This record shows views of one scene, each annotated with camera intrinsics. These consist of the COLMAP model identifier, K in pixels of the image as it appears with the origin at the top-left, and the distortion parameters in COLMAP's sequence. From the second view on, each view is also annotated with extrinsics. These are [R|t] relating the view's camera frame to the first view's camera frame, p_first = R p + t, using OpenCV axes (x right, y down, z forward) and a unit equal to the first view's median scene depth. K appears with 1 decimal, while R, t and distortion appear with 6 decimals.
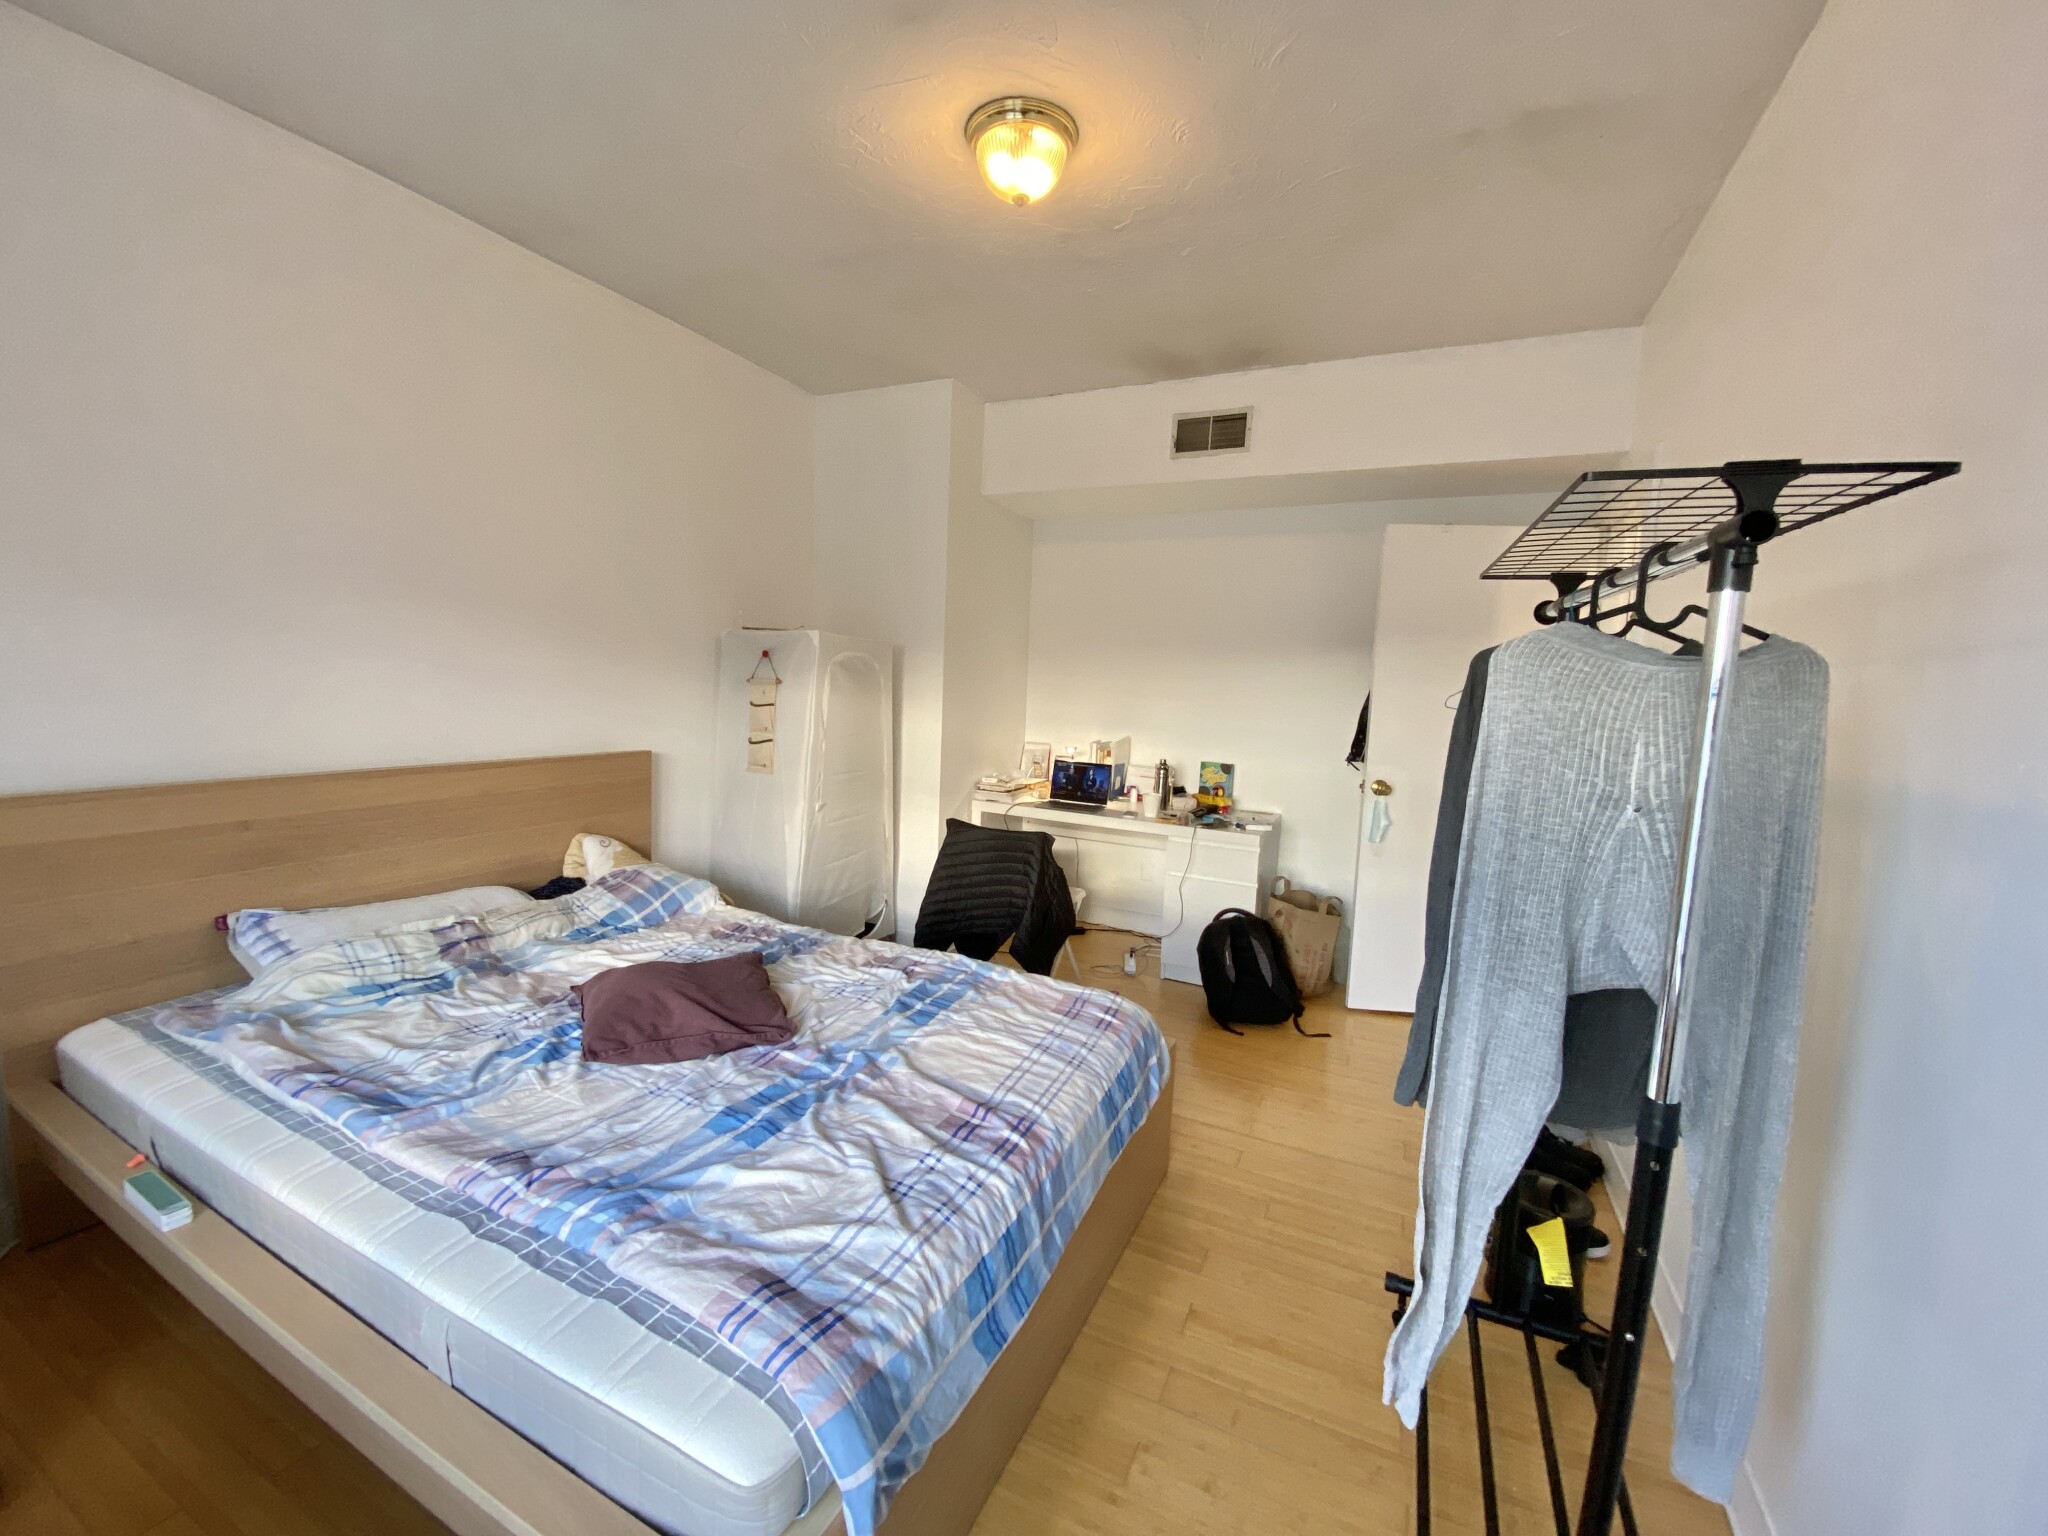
lens RADIAL K [[842.5, 0, 977.5], [0, 842.5, 781.6], [0, 0, 1]] dist [-0.063630, -0.000179]
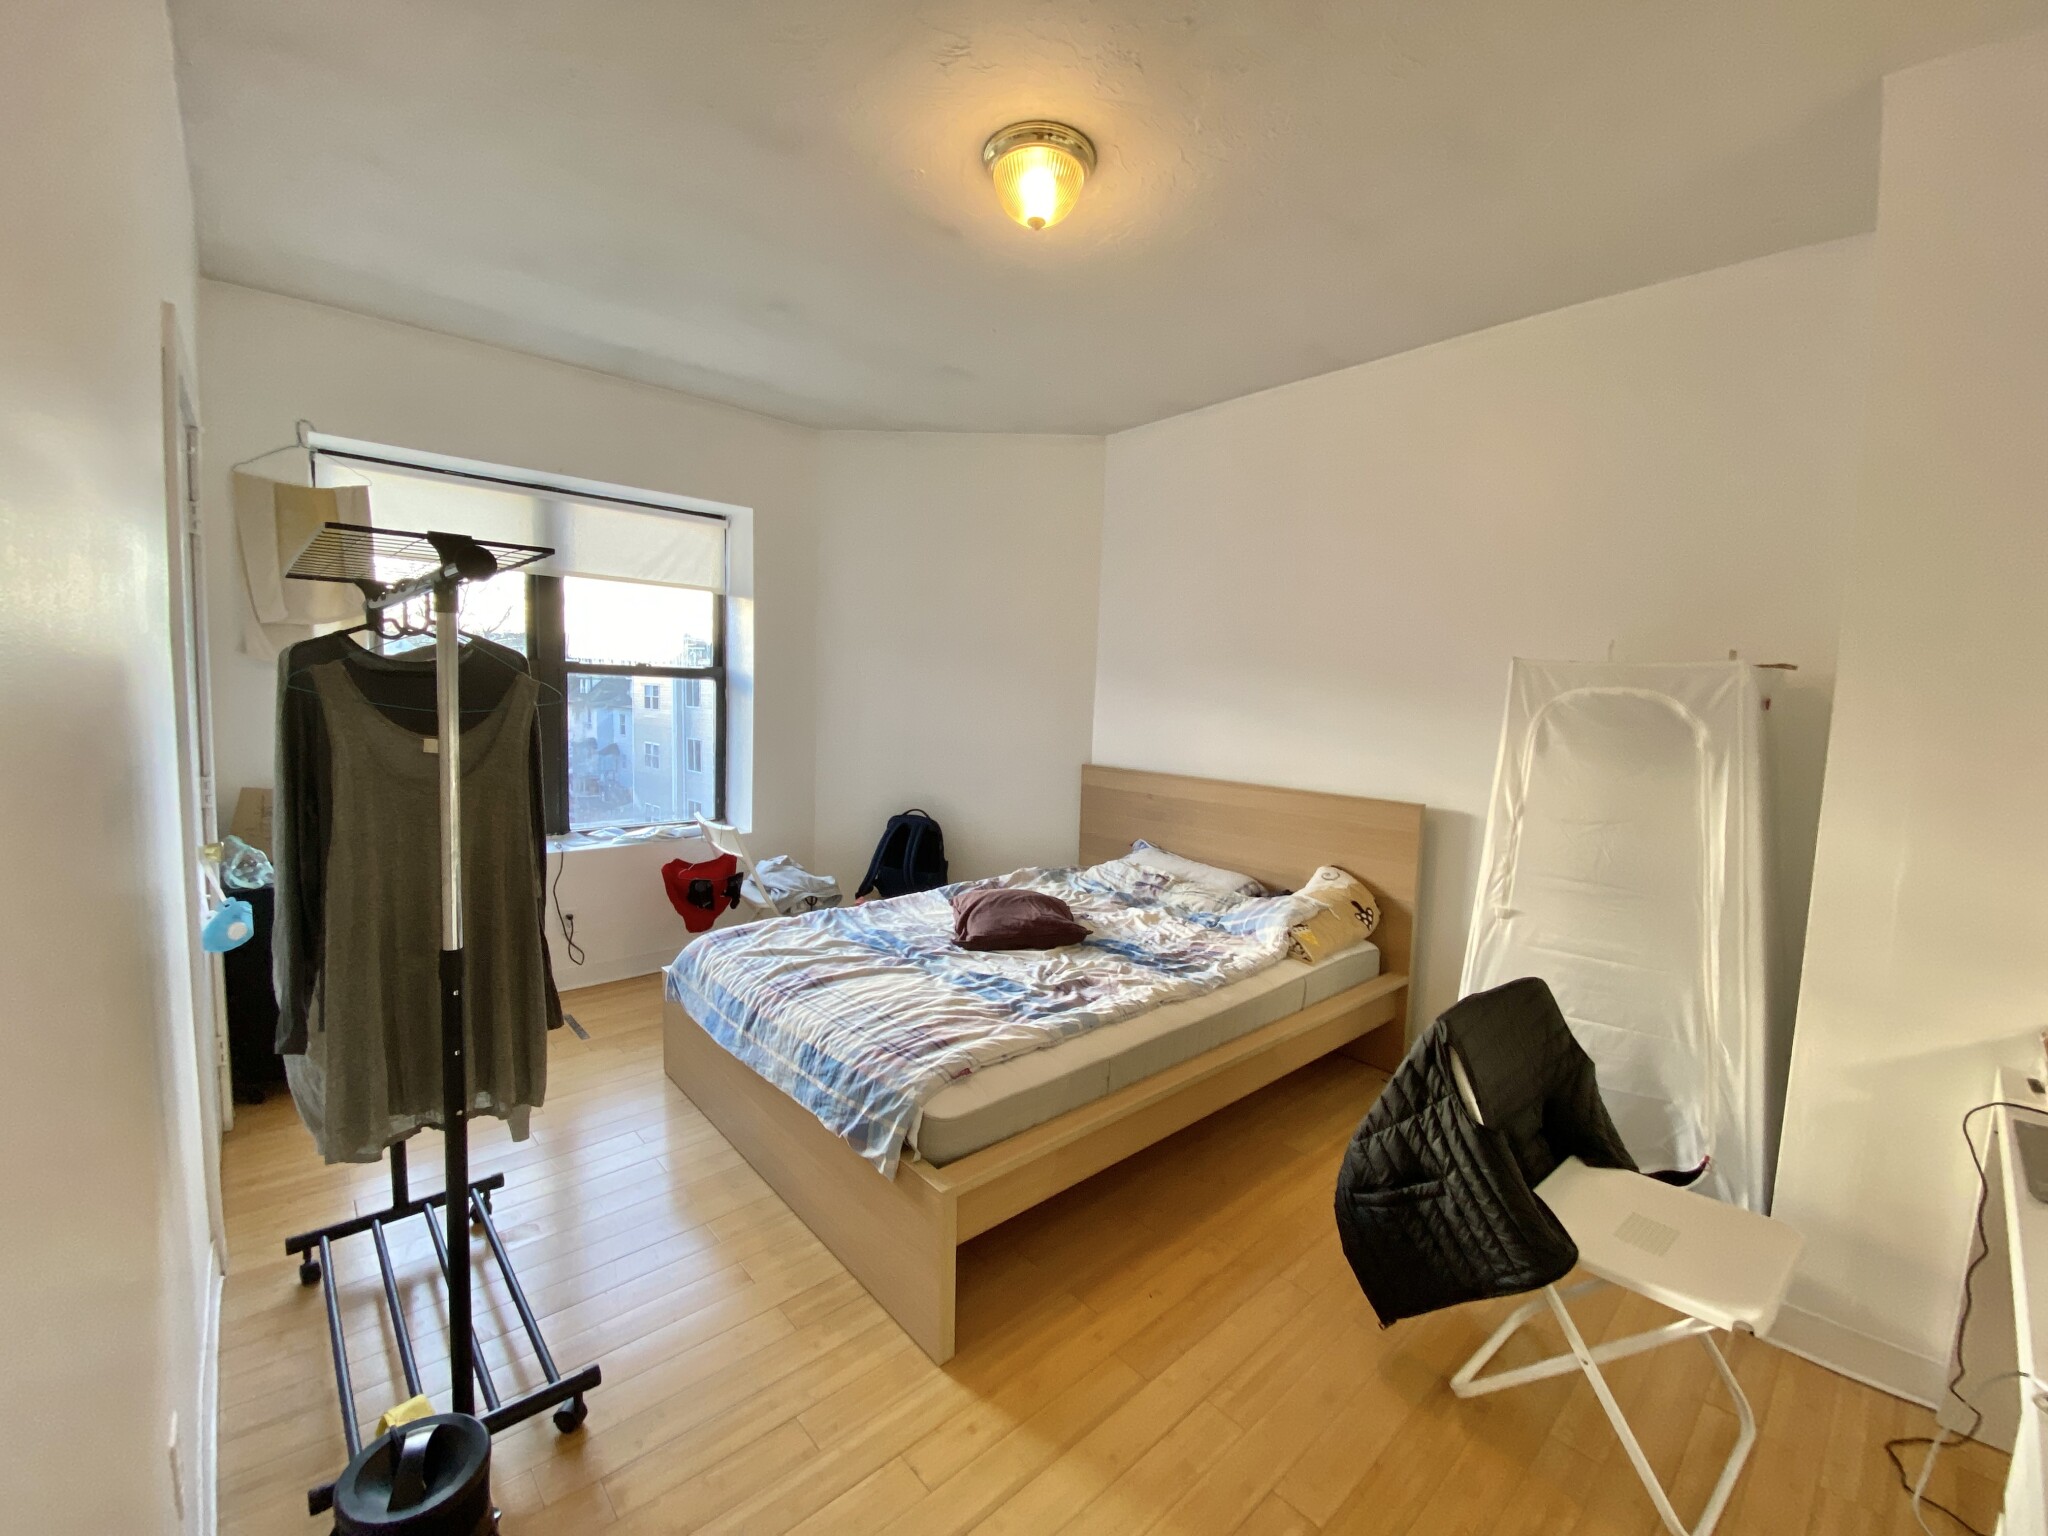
lens RADIAL K [[853.3, 0, 1024.0], [0, 853.3, 768.0], [0, 0, 1]] dist [-0.000070, -0.000042]
pose [[-0.353667, 0.049026, -0.934086, 1.753657], [-0.162357, 0.980249, 0.112921, -0.294880], [0.921173, 0.191592, -0.338723, 2.421311]]
